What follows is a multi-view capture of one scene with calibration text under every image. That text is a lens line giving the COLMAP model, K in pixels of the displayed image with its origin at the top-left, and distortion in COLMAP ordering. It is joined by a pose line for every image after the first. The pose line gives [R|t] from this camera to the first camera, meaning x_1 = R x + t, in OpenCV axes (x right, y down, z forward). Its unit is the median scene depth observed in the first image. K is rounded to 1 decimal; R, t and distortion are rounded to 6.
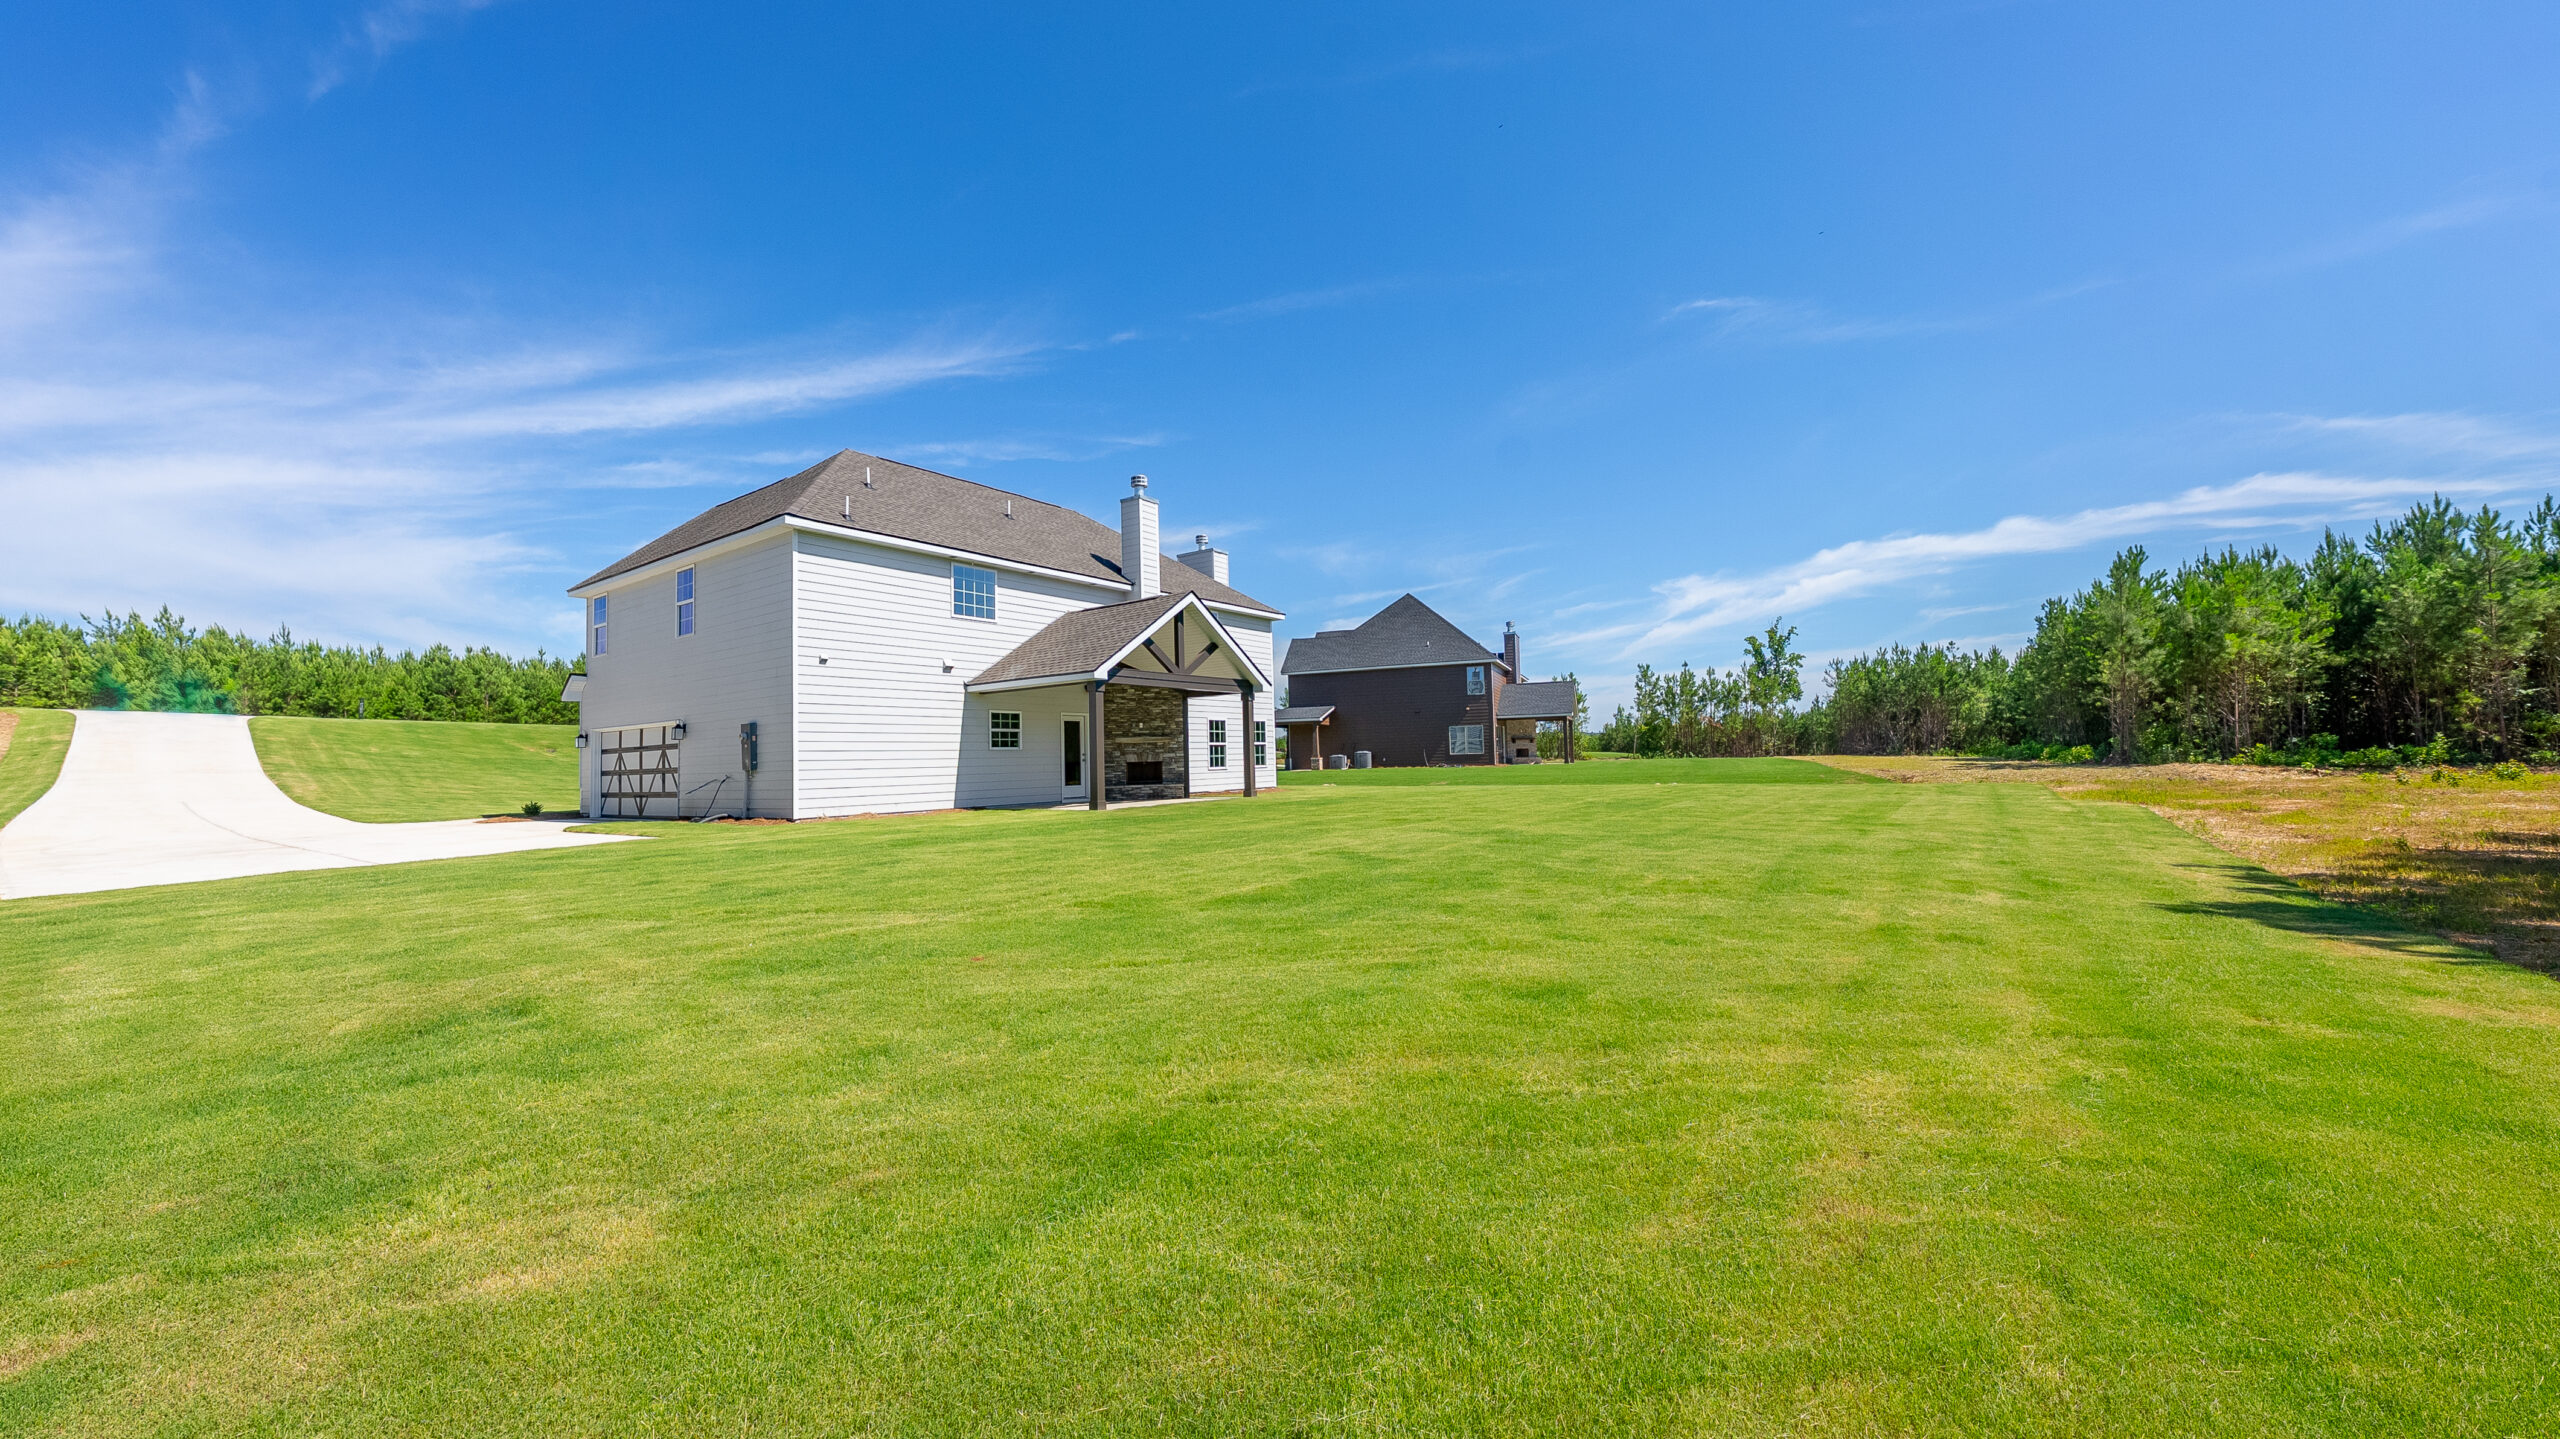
lens RADIAL K [[922.0, 0, 1280.0], [0, 922.0, 719.5], [0, 0, 1]] dist [-0.000063, 0.000168]
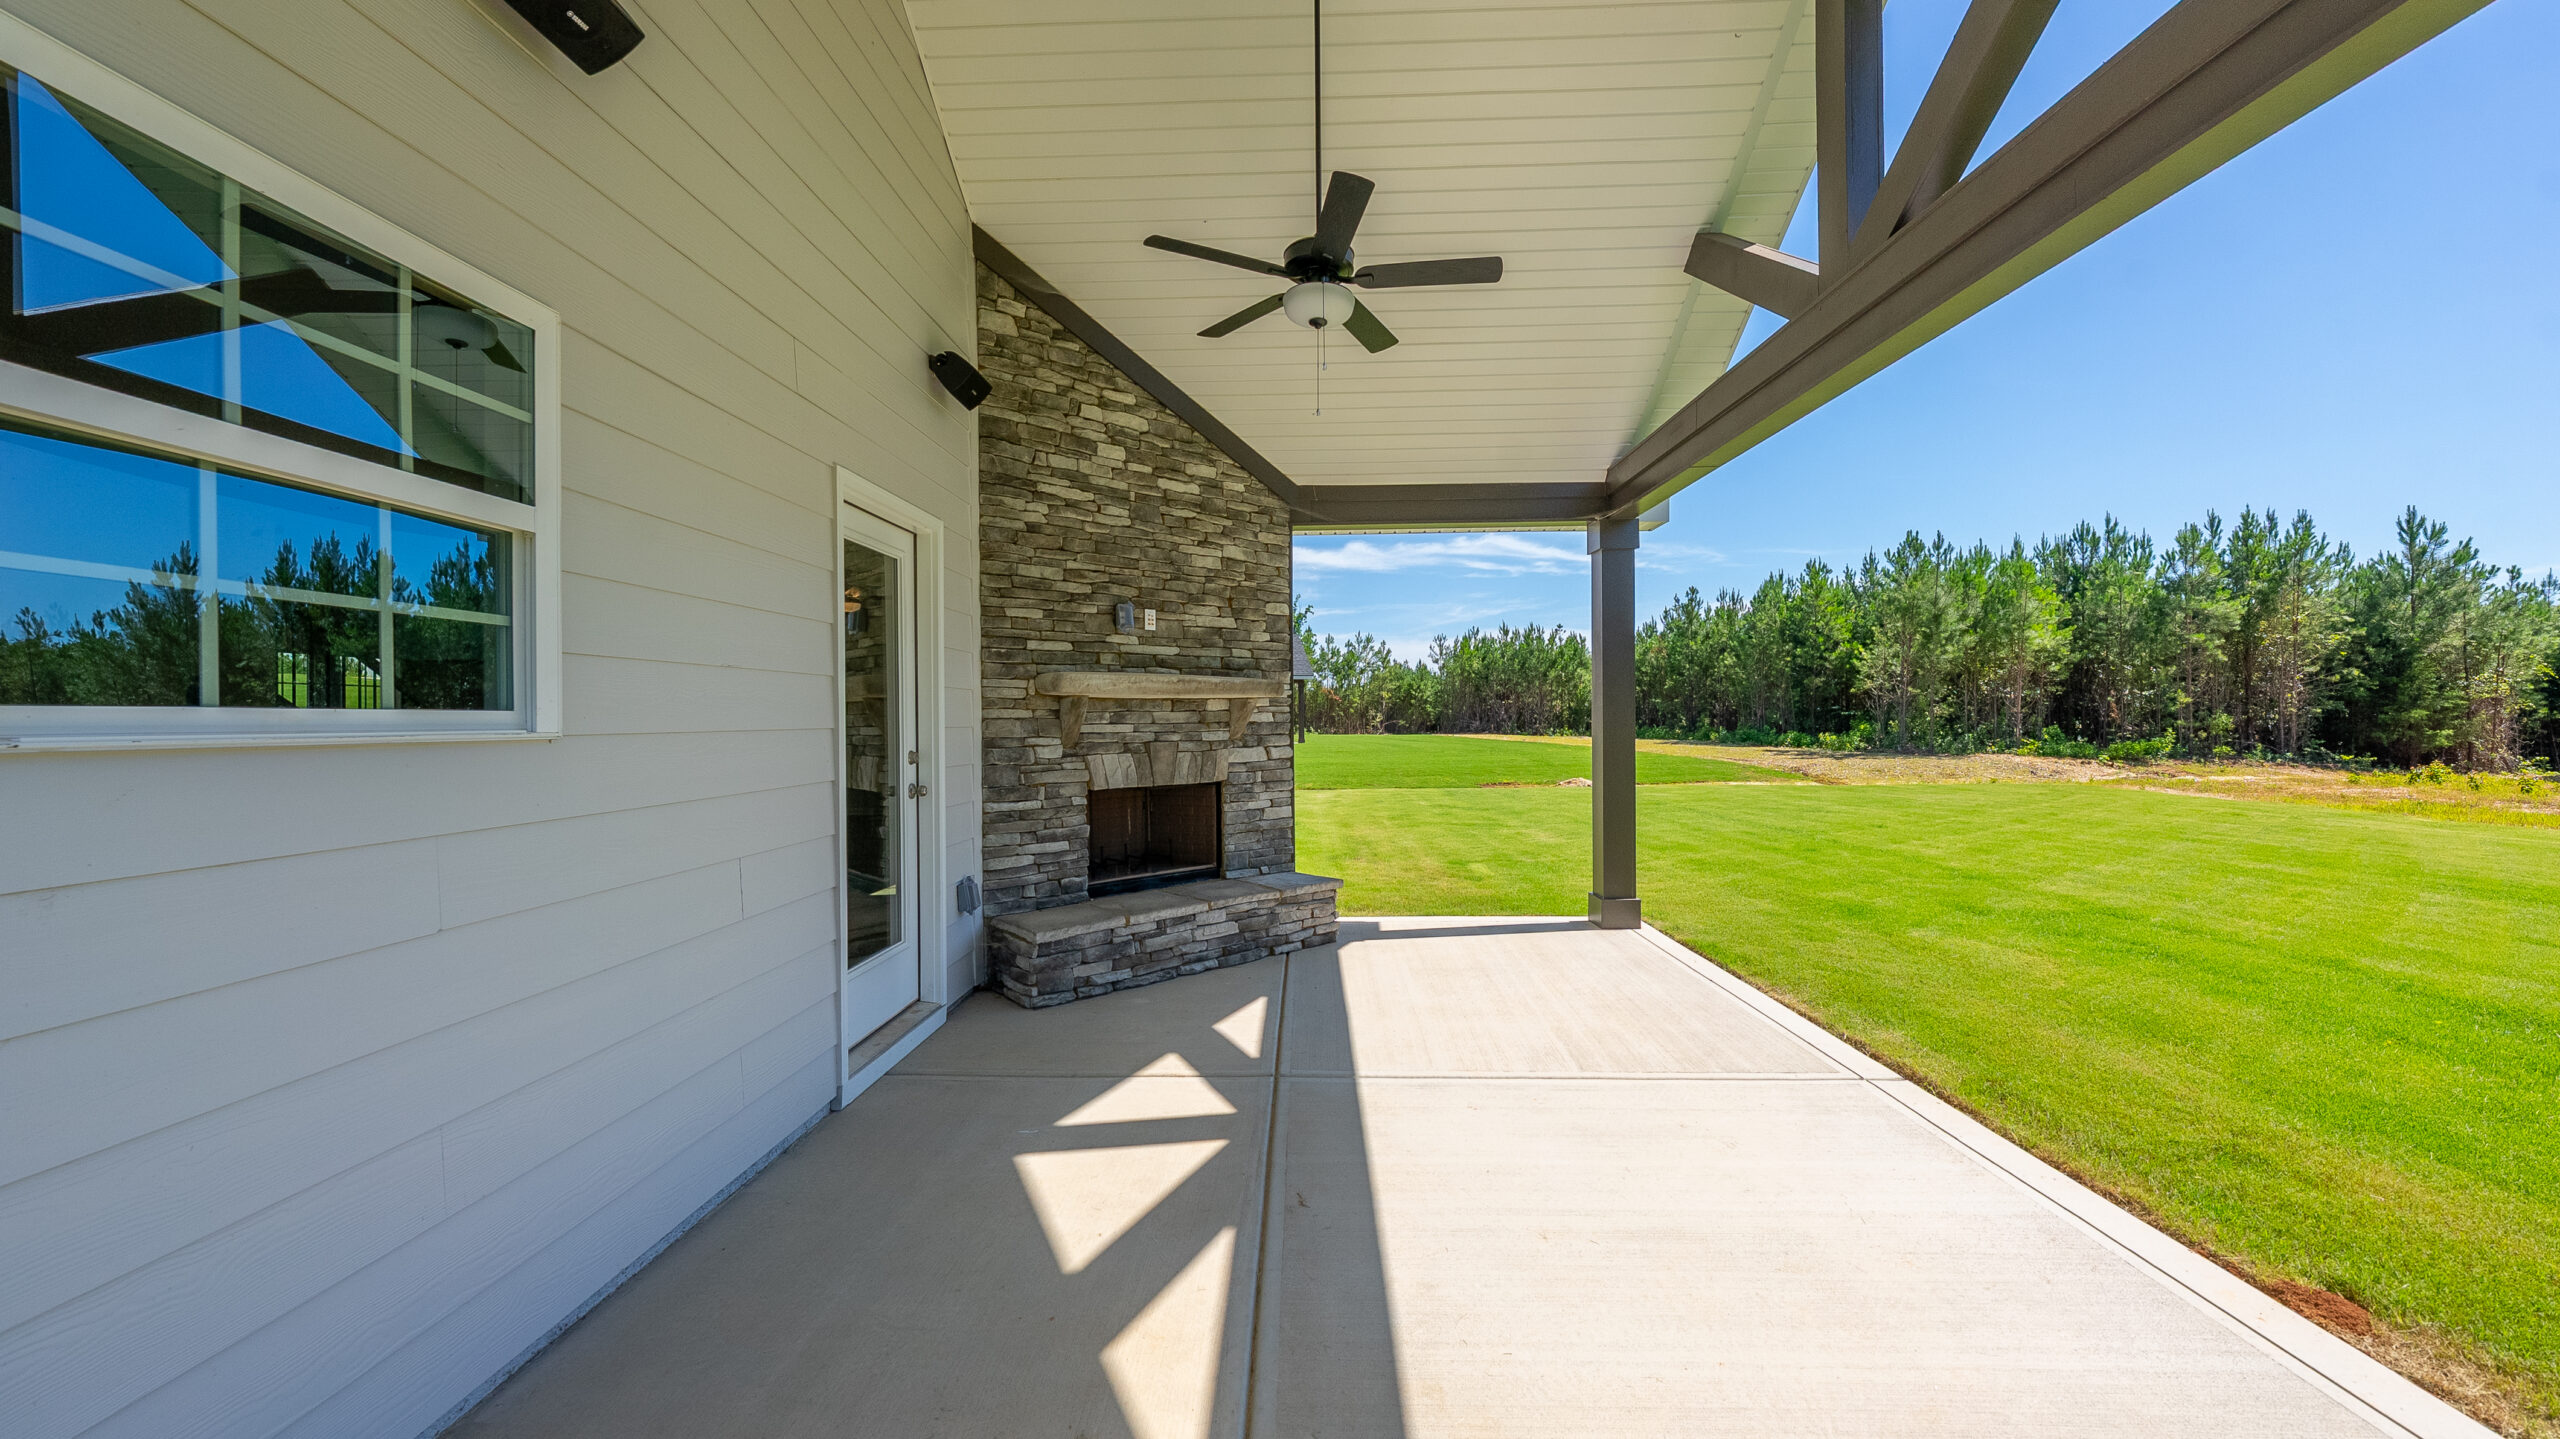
lens RADIAL K [[922.0, 0, 1280.0], [0, 922.0, 719.5], [0, 0, 1]] dist [-0.000063, 0.000168]
pose [[0.829265, 0.020019, 0.558497, -0.244221], [-0.039981, 0.998923, 0.023559, 0.023410], [-0.557424, -0.041866, 0.829172, 0.794433]]
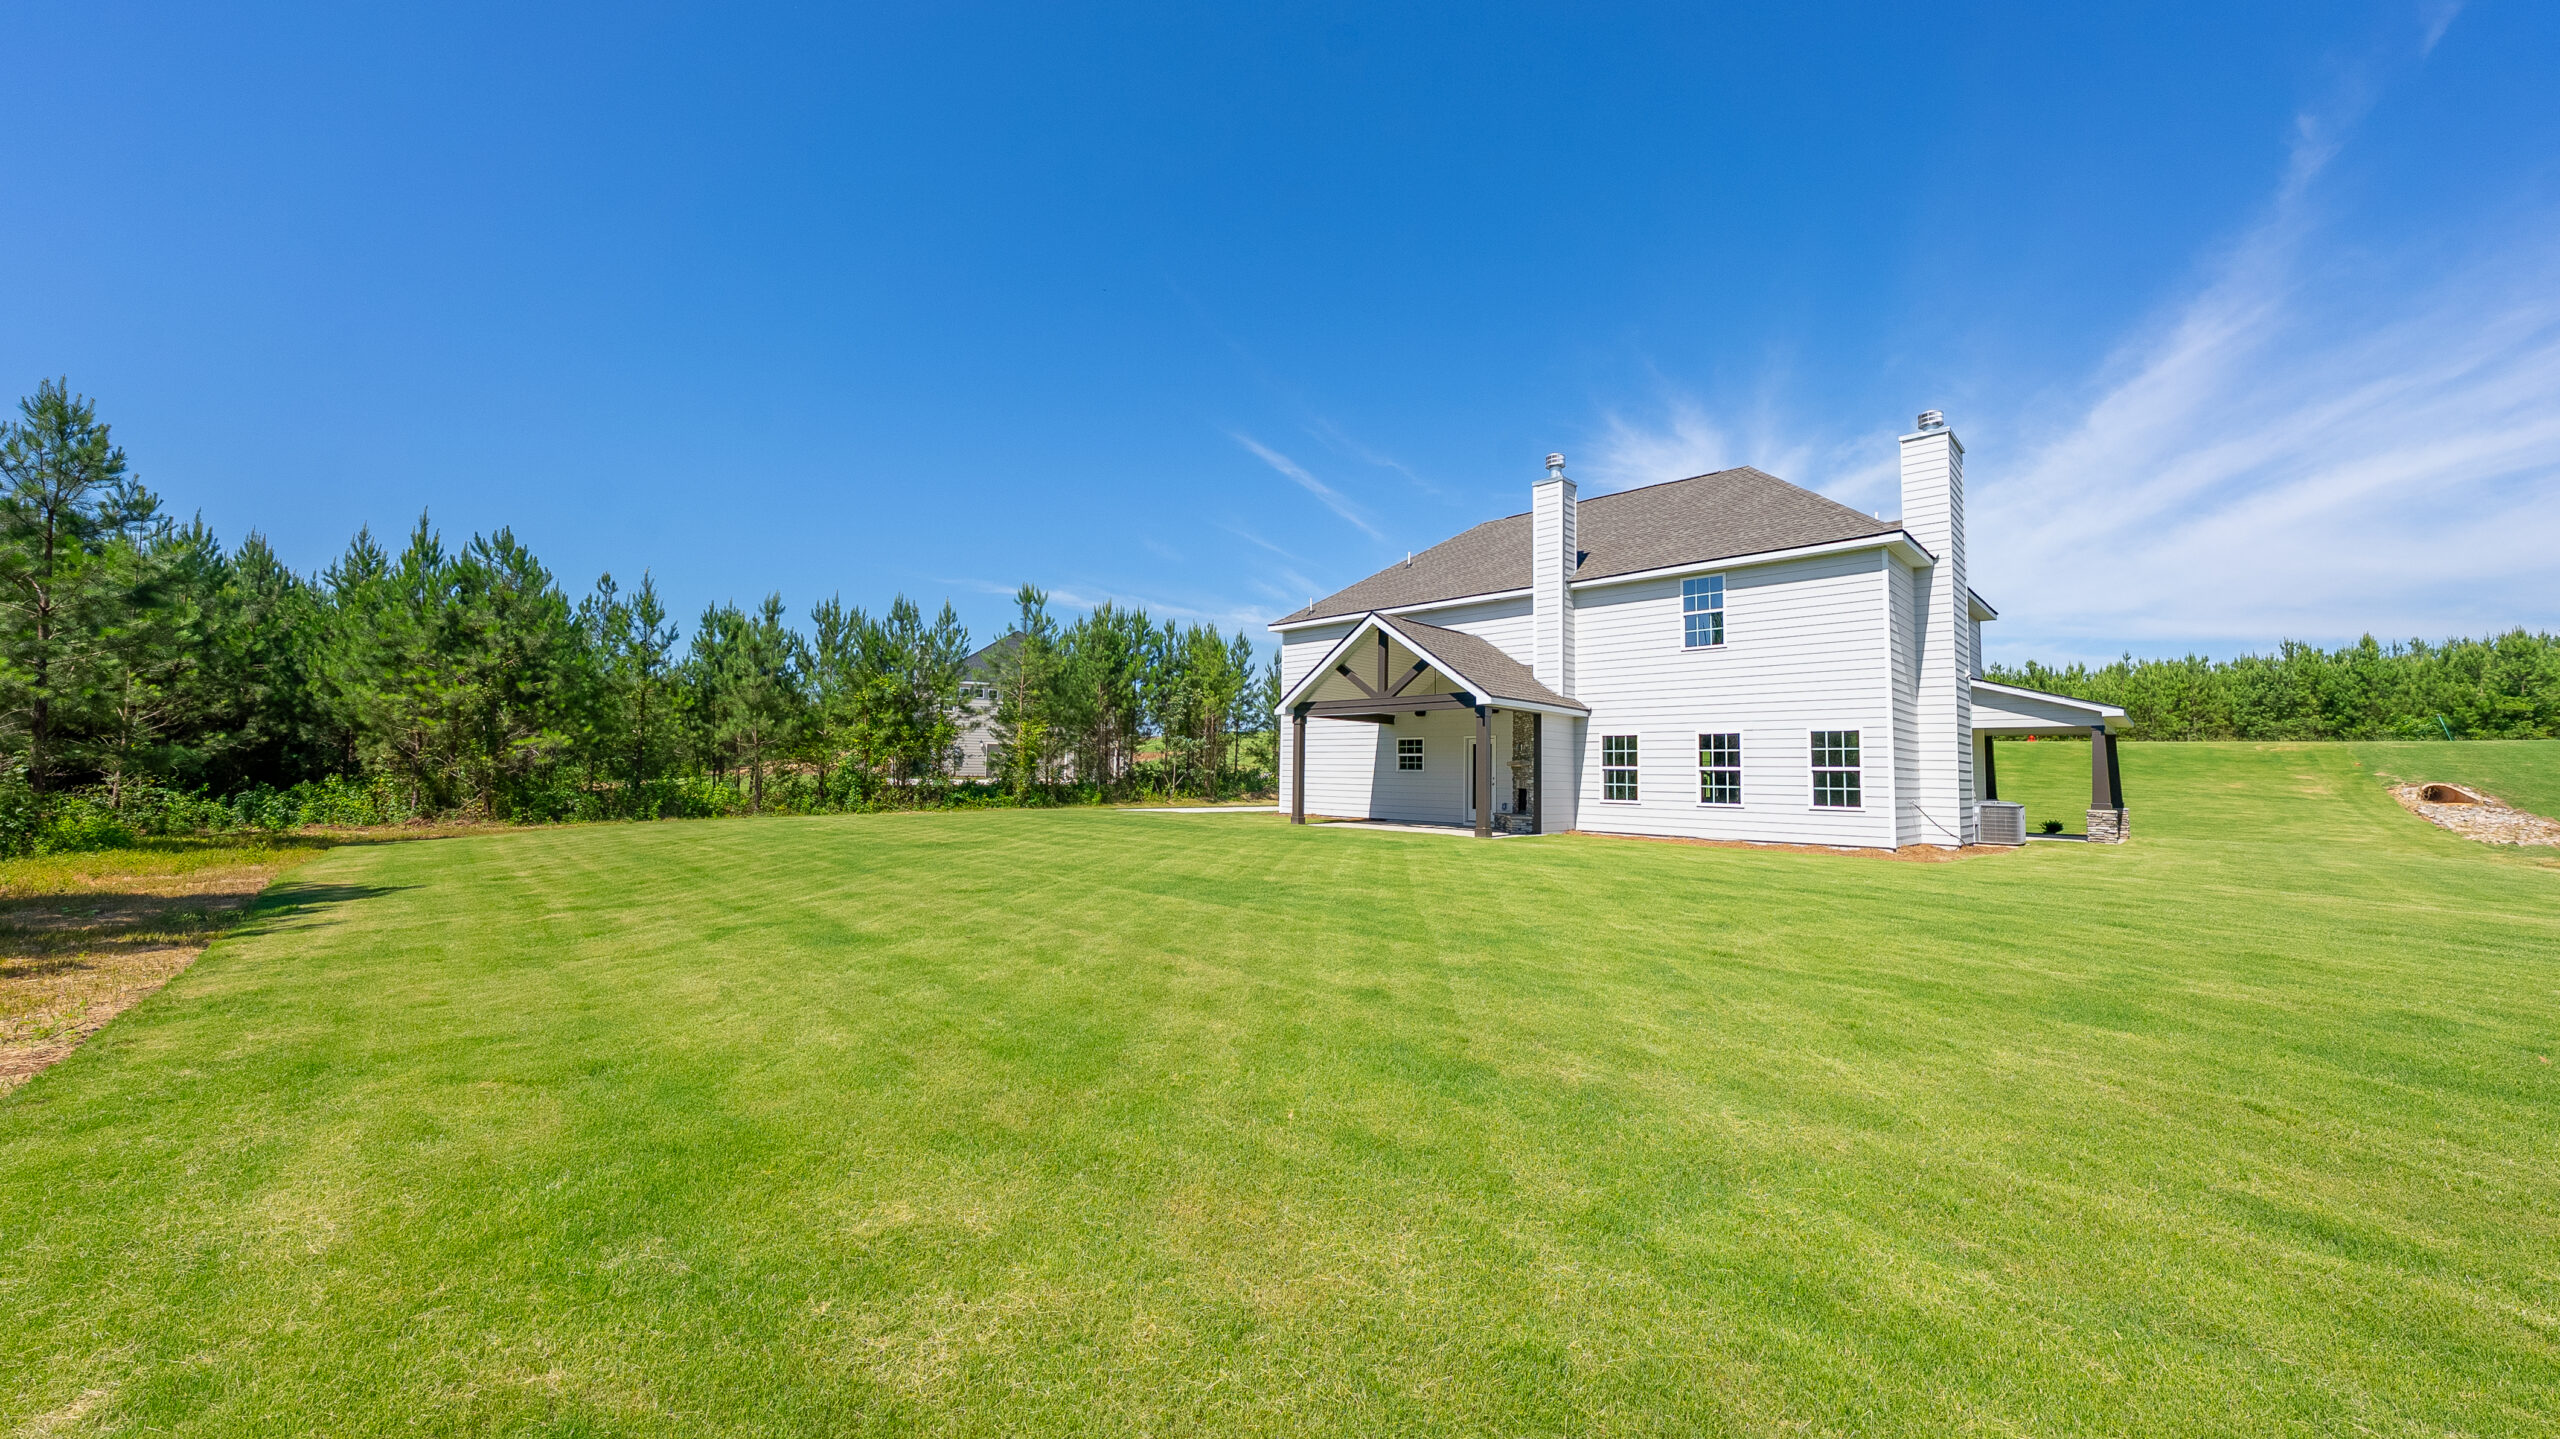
lens RADIAL K [[899.1, 0, 1280.0], [0, 899.1, 719.5], [0, 0, 1]] dist [-0.009926, 0.000003]
pose [[-0.183106, -0.037533, -0.982376, 0.724682], [0.031239, 0.998544, -0.043973, 0.010494], [0.982597, -0.038740, -0.181667, 0.922104]]
